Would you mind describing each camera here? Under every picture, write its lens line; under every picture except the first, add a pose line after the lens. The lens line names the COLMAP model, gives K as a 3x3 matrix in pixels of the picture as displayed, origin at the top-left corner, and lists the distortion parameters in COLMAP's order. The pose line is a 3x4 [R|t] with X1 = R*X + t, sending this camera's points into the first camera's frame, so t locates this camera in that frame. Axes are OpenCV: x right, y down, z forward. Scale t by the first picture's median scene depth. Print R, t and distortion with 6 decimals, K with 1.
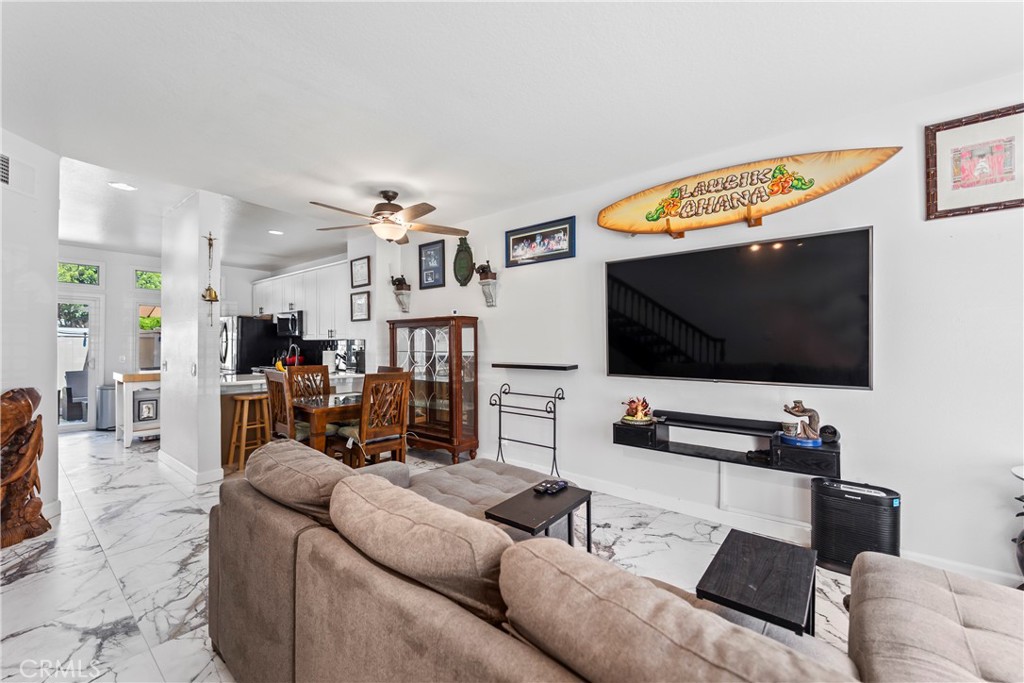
lens RADIAL K [[417.4, 0, 514.0], [0, 417.4, 342.0], [0, 0, 1]] dist [0.015703, -0.004858]
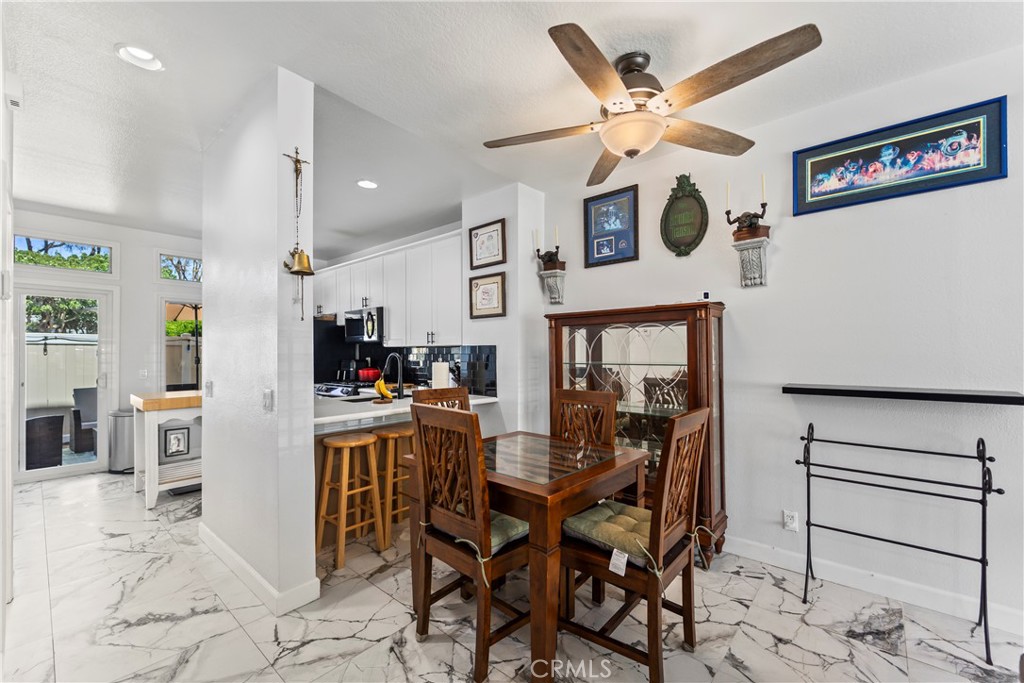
lens RADIAL K [[417.4, 0, 510.7], [0, 417.4, 349.7], [0, 0, 1]] dist [0.015703, -0.004858]
pose [[0.999443, -0.004561, -0.033072, -0.335441], [0.004557, 0.999990, -0.000198, 0.000901], [0.033072, 0.000047, 0.999453, 0.364054]]
